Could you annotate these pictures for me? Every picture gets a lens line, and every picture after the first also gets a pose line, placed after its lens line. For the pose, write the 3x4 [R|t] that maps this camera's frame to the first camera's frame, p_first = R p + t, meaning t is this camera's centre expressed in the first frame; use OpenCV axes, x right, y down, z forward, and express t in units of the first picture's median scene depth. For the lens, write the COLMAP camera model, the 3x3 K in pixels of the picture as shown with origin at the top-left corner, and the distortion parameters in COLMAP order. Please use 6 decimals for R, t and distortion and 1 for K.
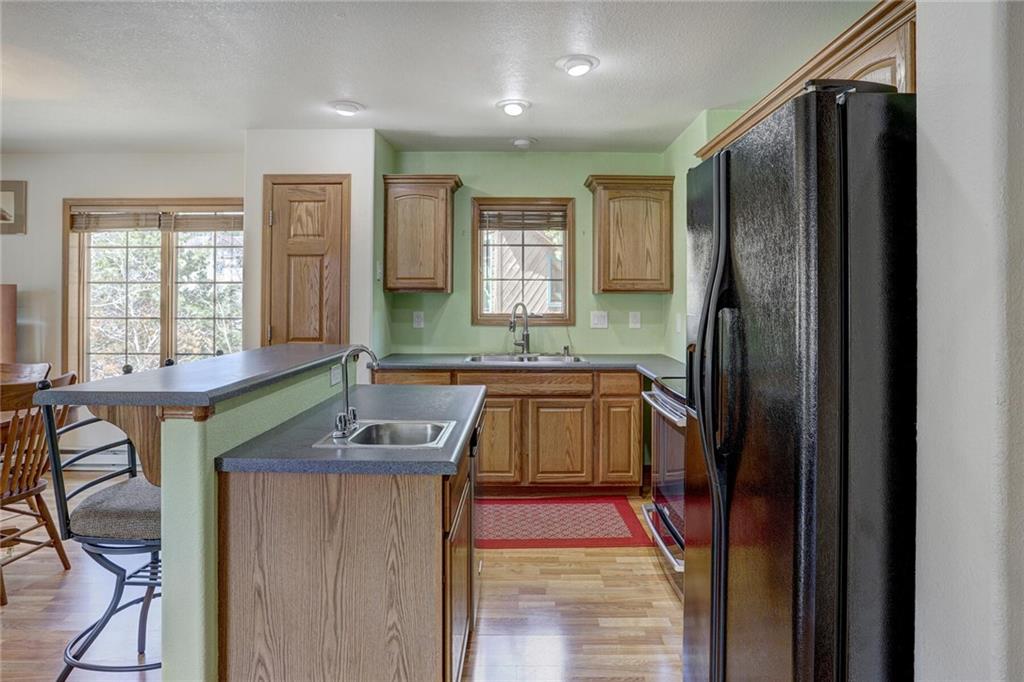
lens RADIAL K [[592.4, 0, 514.8], [0, 592.4, 287.4], [0, 0, 1]] dist [-0.020857, 0.000741]
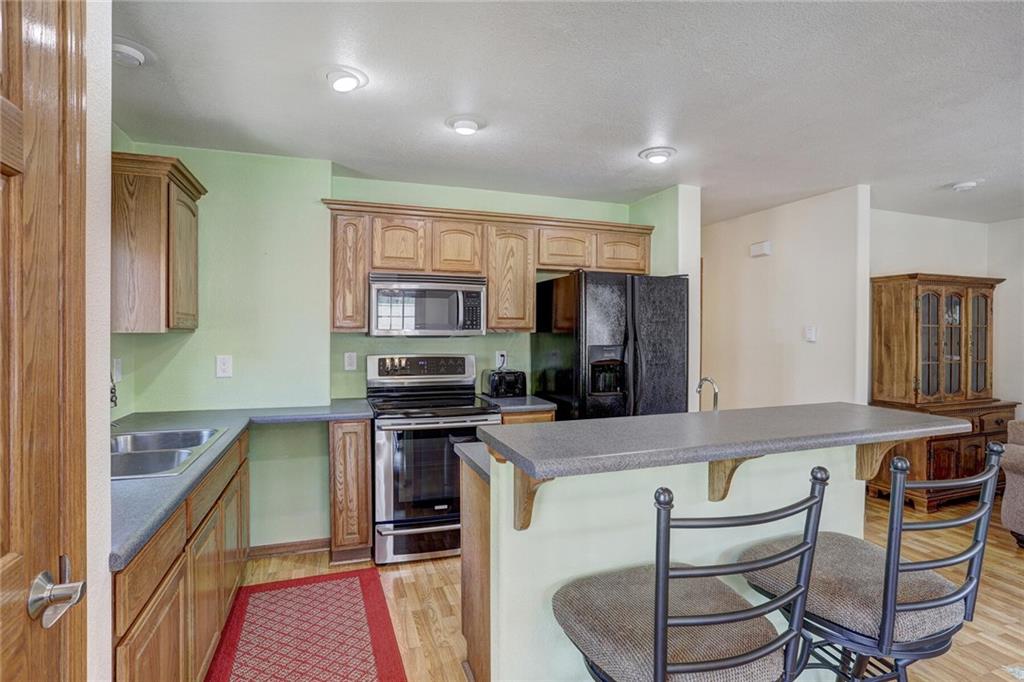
lens RADIAL K [[497.8, 0, 507.2], [0, 497.8, 332.3], [0, 0, 1]] dist [-0.058836, 0.023998]
pose [[-0.332466, -0.004772, 0.943103, -0.559975], [-0.014578, 0.999894, -0.000079, 0.003464], [-0.943002, -0.013775, -0.332501, 0.876683]]
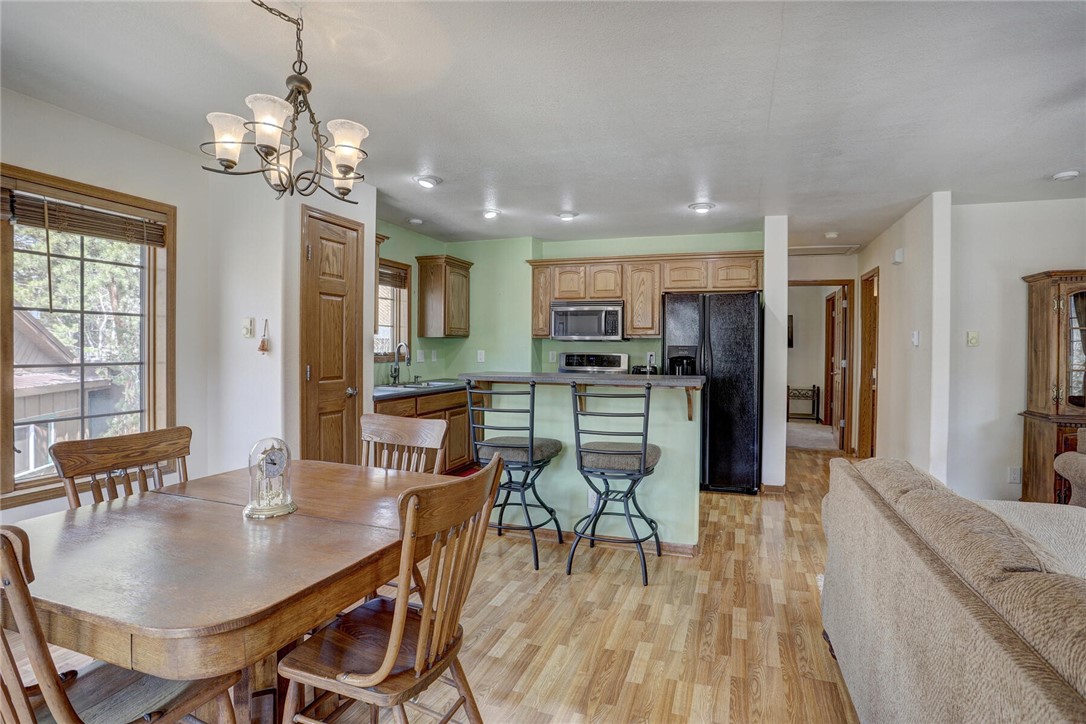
lens RADIAL K [[534.3, 0, 573.8], [0, 534.3, 353.2], [0, 0, 1]] dist [-0.061875, 0.020886]
pose [[0.294829, -0.011020, 0.955486, -1.081647], [-0.017854, 0.999695, 0.017039, 0.022554], [-0.955383, -0.022083, 0.294543, 0.337124]]
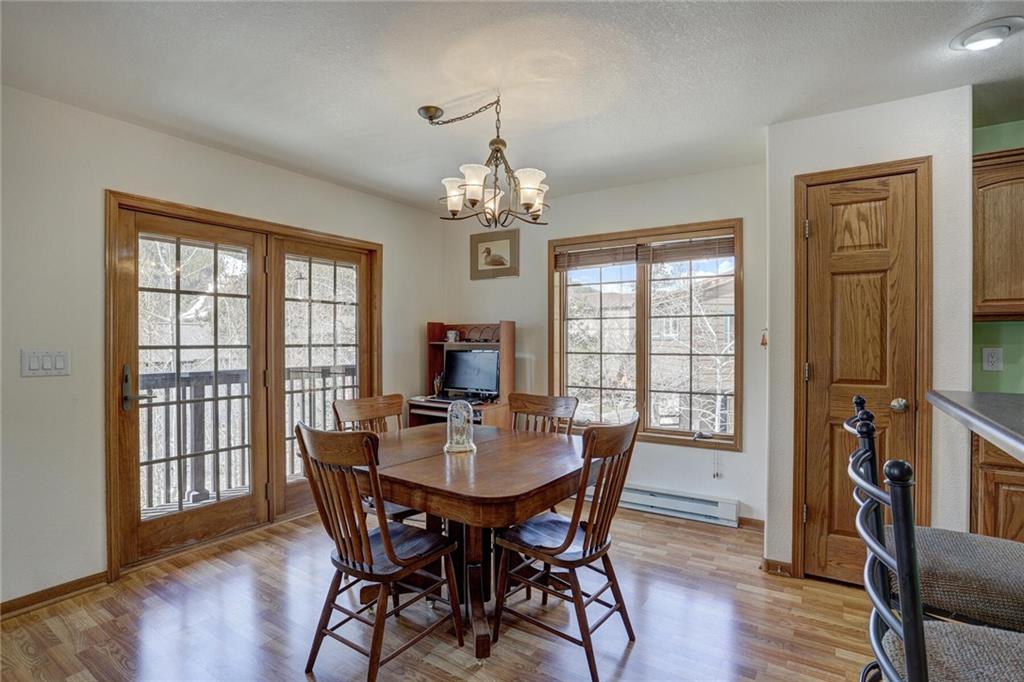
lens RADIAL K [[497.8, 0, 507.2], [0, 497.8, 332.3], [0, 0, 1]] dist [-0.058836, 0.023998]
pose [[0.838413, -0.008234, -0.544974, -0.389509], [0.006792, 0.999966, -0.004660, 0.022863], [0.544994, 0.000205, 0.838440, 0.222641]]
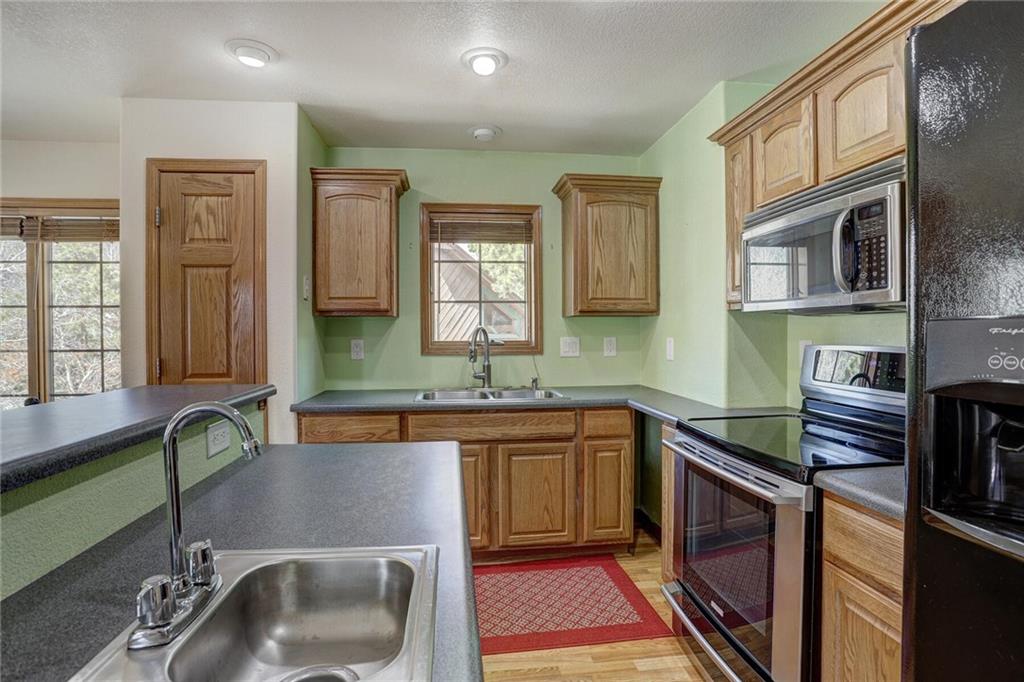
lens RADIAL K [[510.4, 0, 498.0], [0, 510.4, 336.5], [0, 0, 1]] dist [-0.062533, 0.027383]
pose [[0.994101, -0.009270, 0.108061, -0.049995], [0.006575, 0.999659, 0.025269, 0.022623], [-0.108258, -0.024409, 0.993823, 0.311365]]
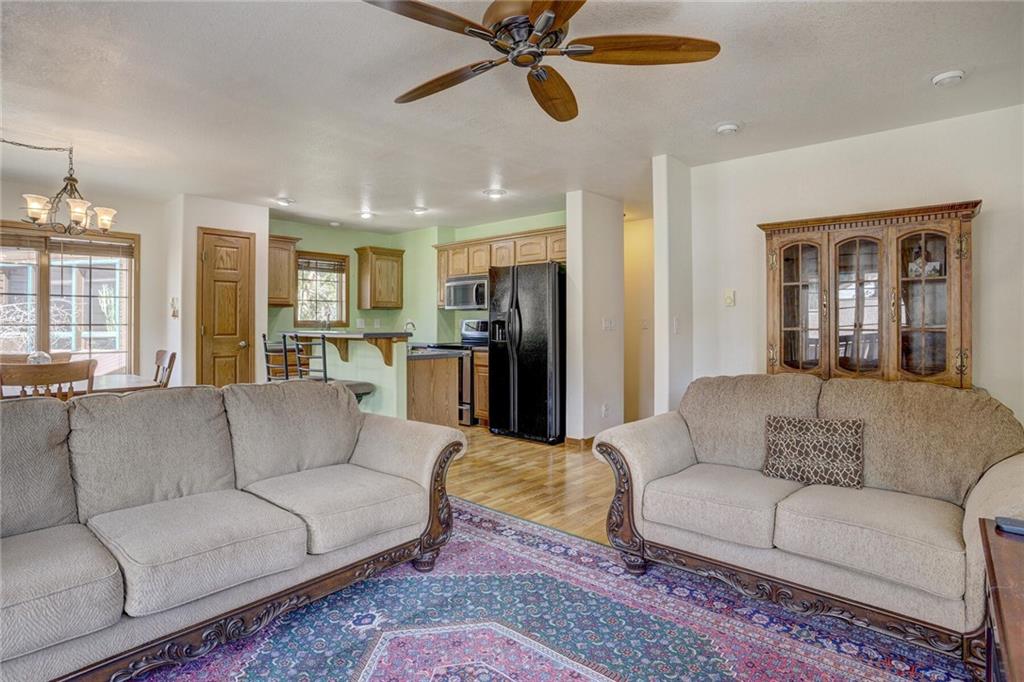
lens RADIAL K [[536.6, 0, 514.1], [0, 536.6, 316.3], [0, 0, 1]] dist [-0.027633, 0.000957]
pose [[0.659780, 0.004442, 0.751446, -0.905225], [-0.006186, 0.999981, -0.000480, 0.034848], [-0.751434, -0.004332, 0.659795, -0.512380]]
